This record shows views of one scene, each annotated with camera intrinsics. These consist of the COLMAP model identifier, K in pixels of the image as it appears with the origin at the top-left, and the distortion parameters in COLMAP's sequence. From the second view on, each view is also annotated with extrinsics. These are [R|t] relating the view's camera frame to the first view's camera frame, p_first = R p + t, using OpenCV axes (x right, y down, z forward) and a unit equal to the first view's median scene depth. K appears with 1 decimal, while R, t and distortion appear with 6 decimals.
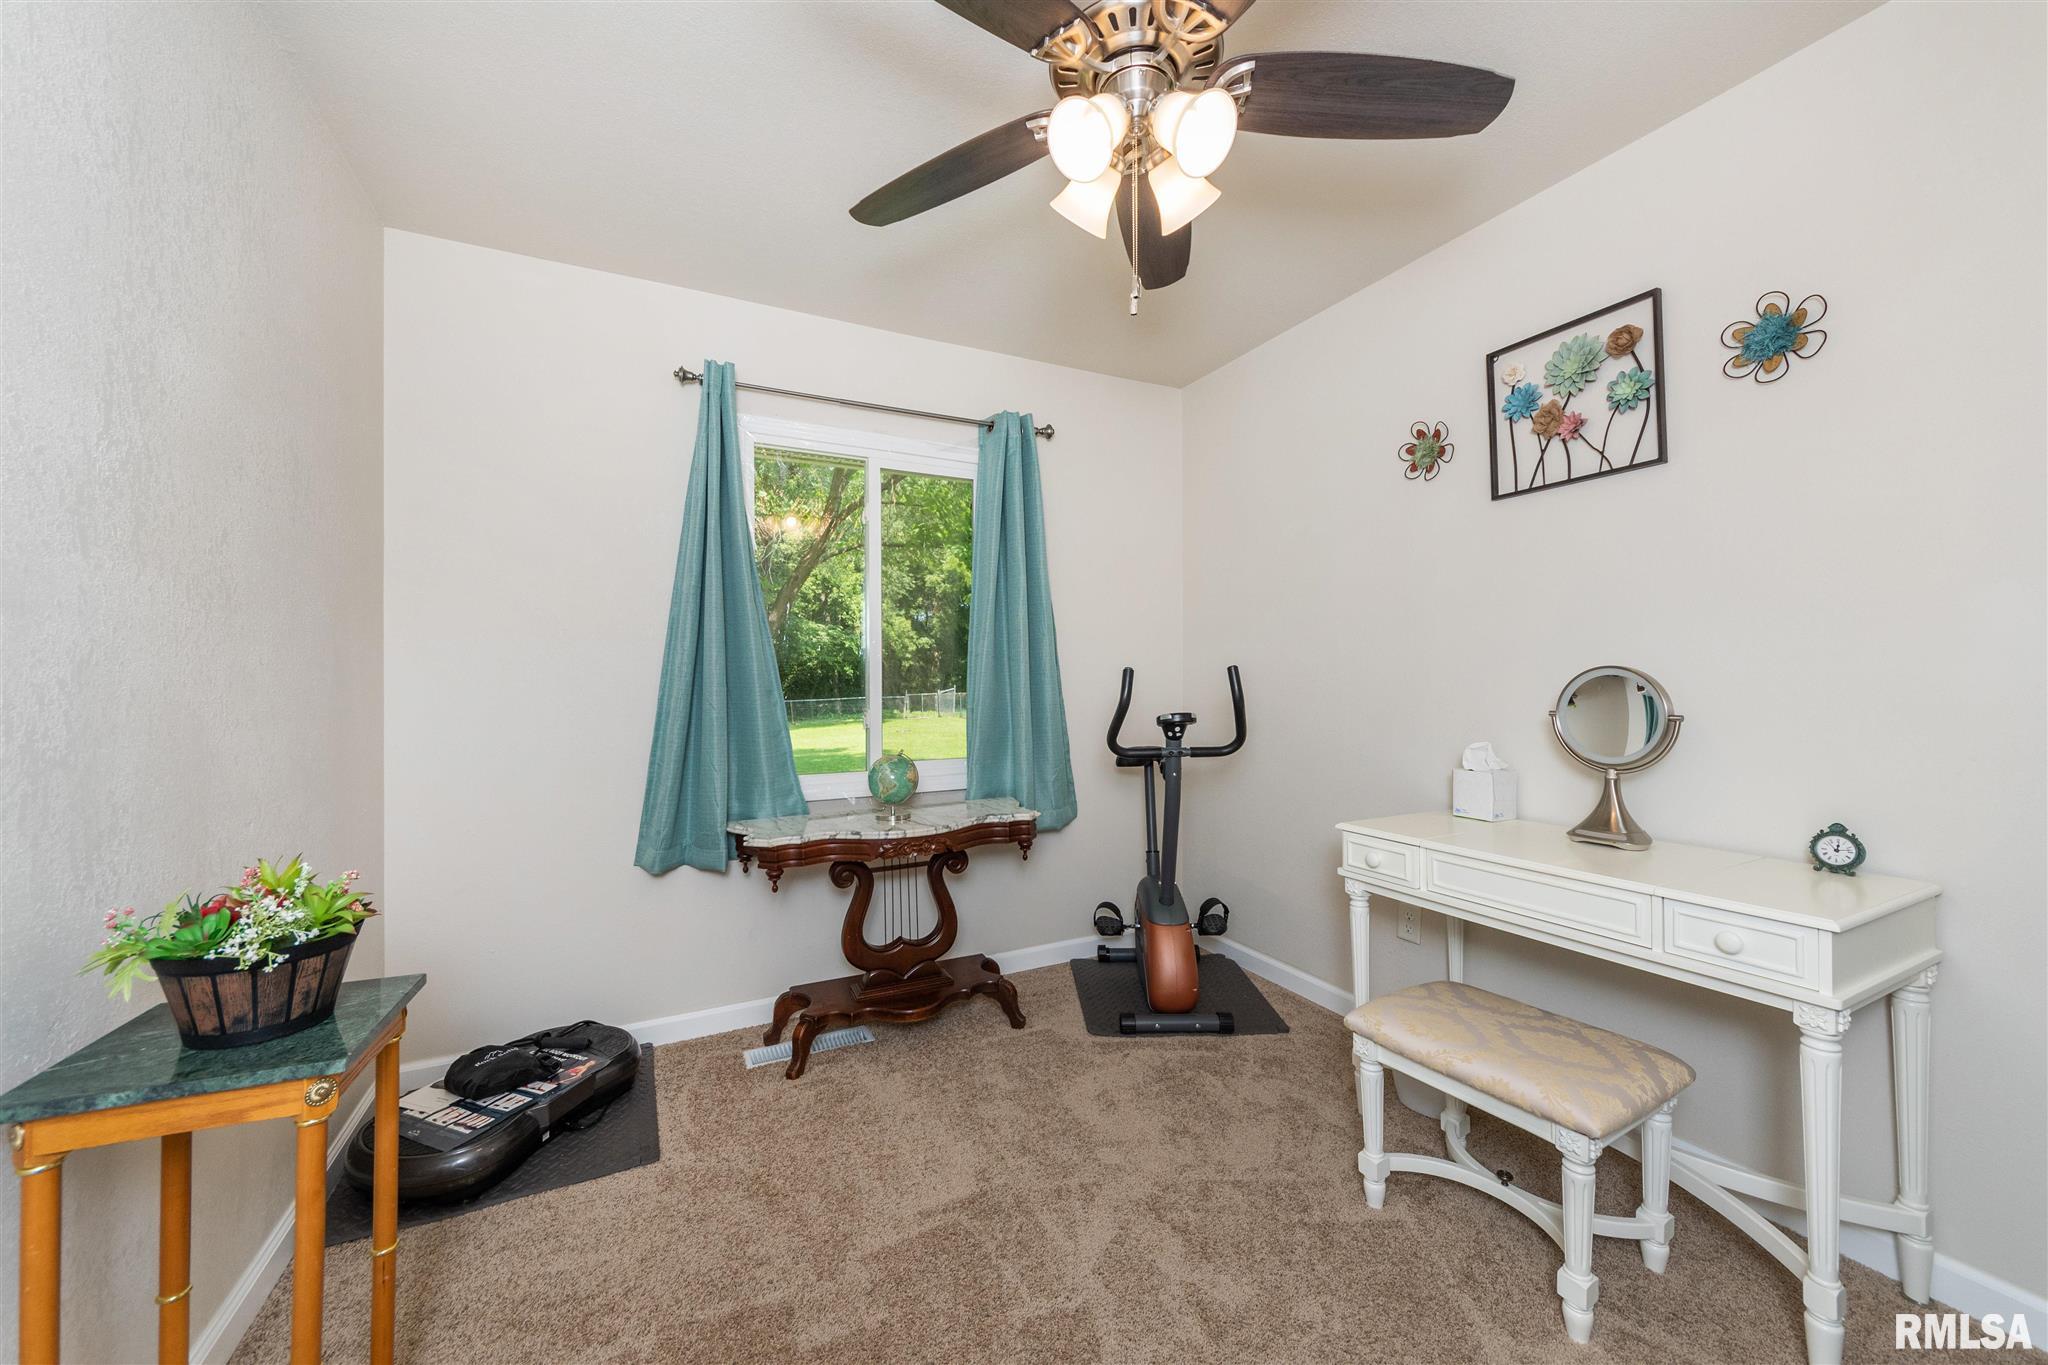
lens RADIAL K [[770.8, 0, 1024.0], [0, 770.8, 682.5], [0, 0, 1]] dist [0.014926, -0.010789]
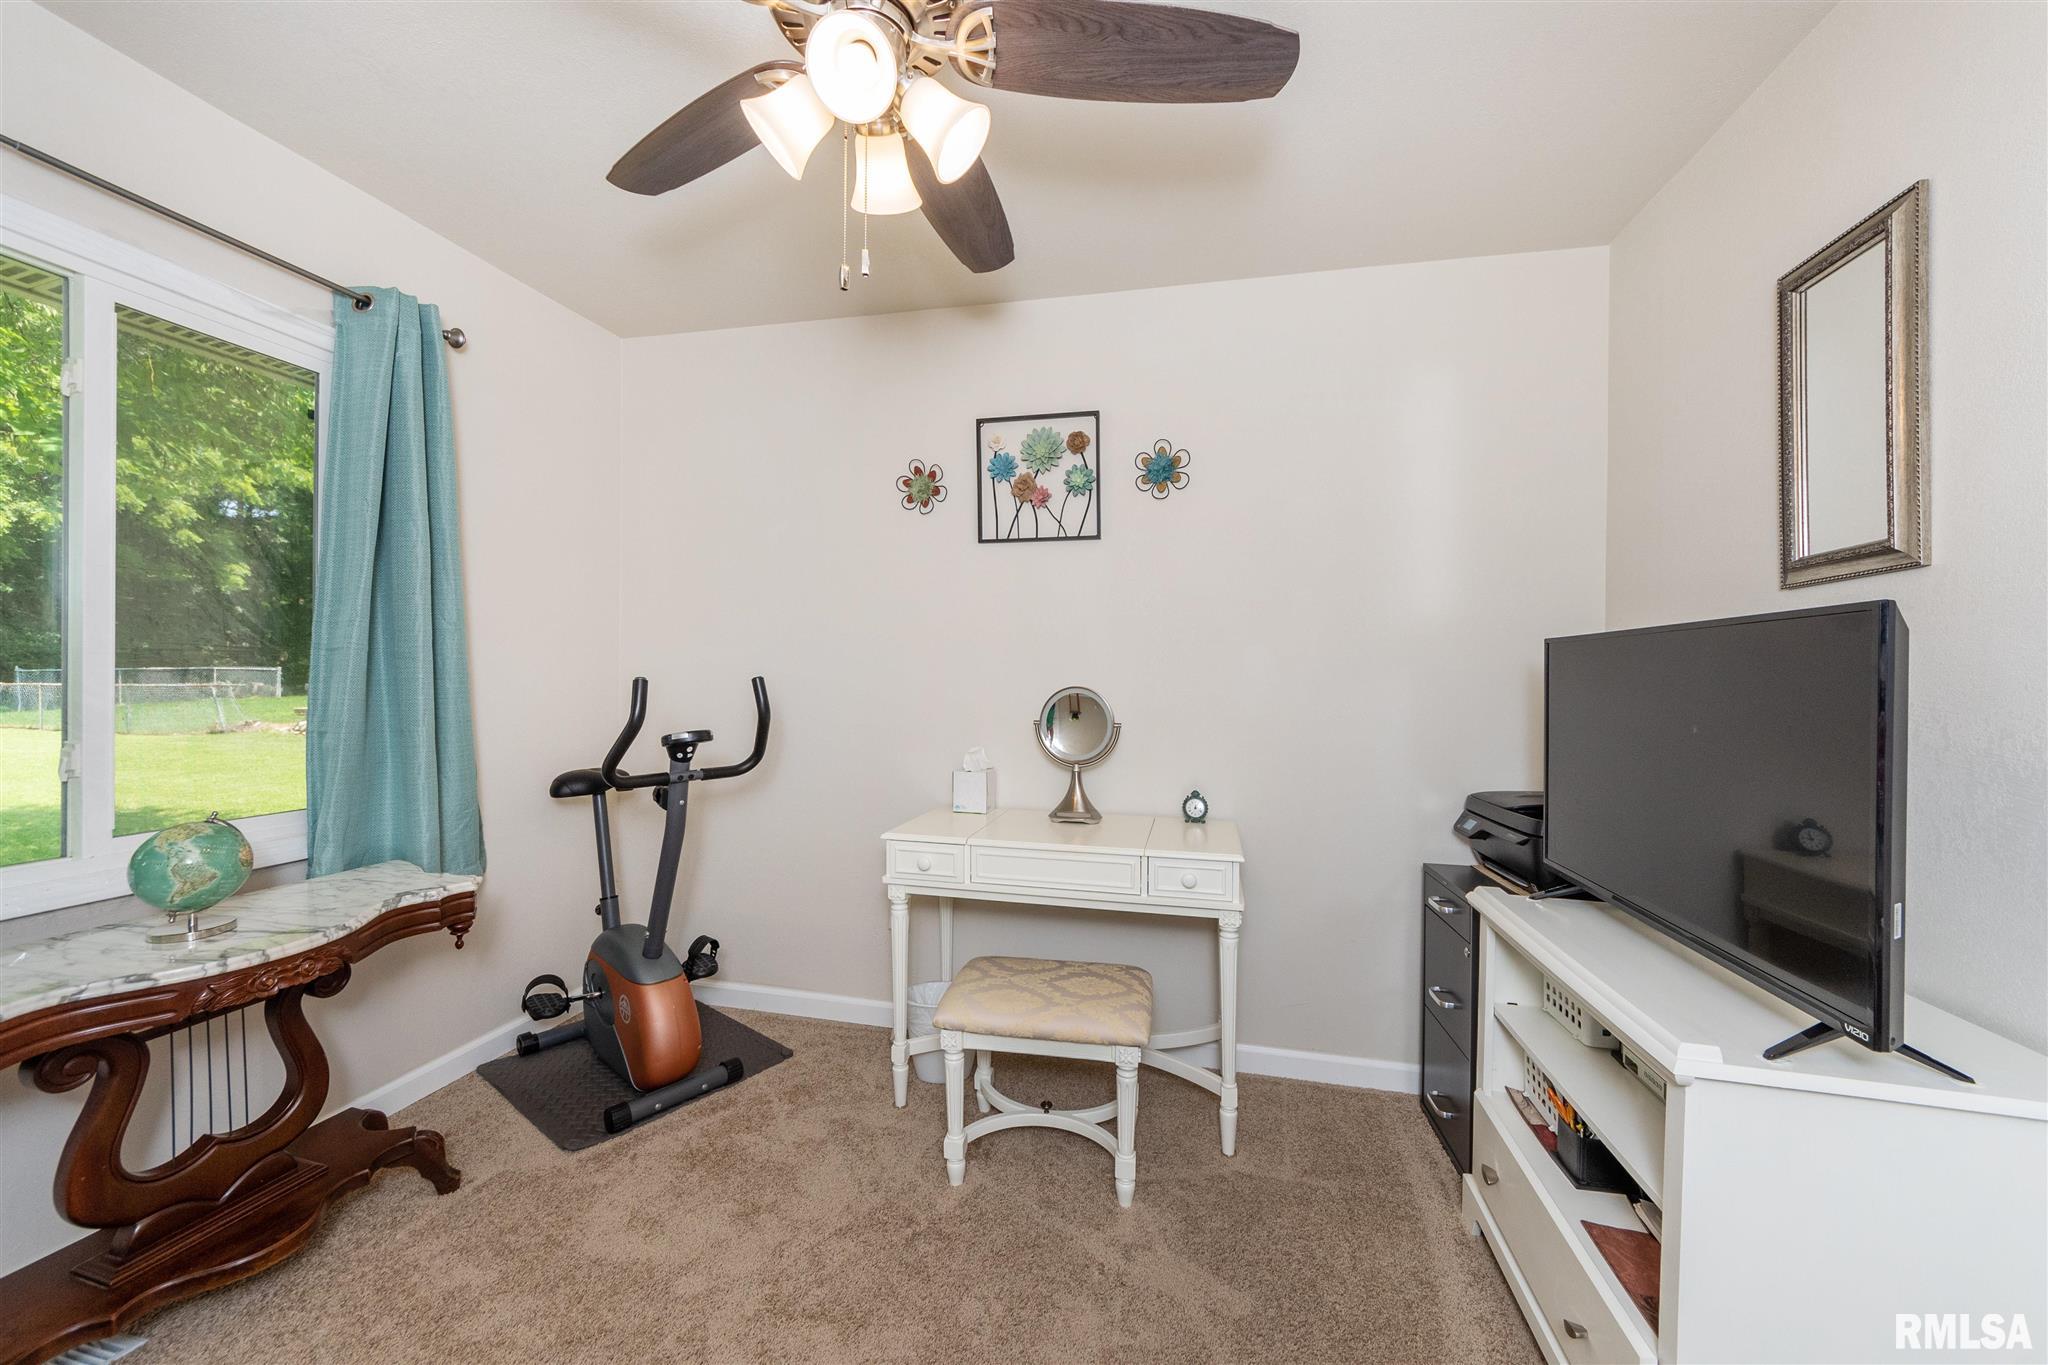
lens RADIAL K [[770.8, 0, 1024.0], [0, 770.8, 682.5], [0, 0, 1]] dist [0.014926, -0.010789]
pose [[0.633409, 0.009987, 0.773753, -0.245522], [-0.016140, 0.999870, 0.000307, -0.021178], [-0.773649, -0.012683, 0.633488, 0.180551]]
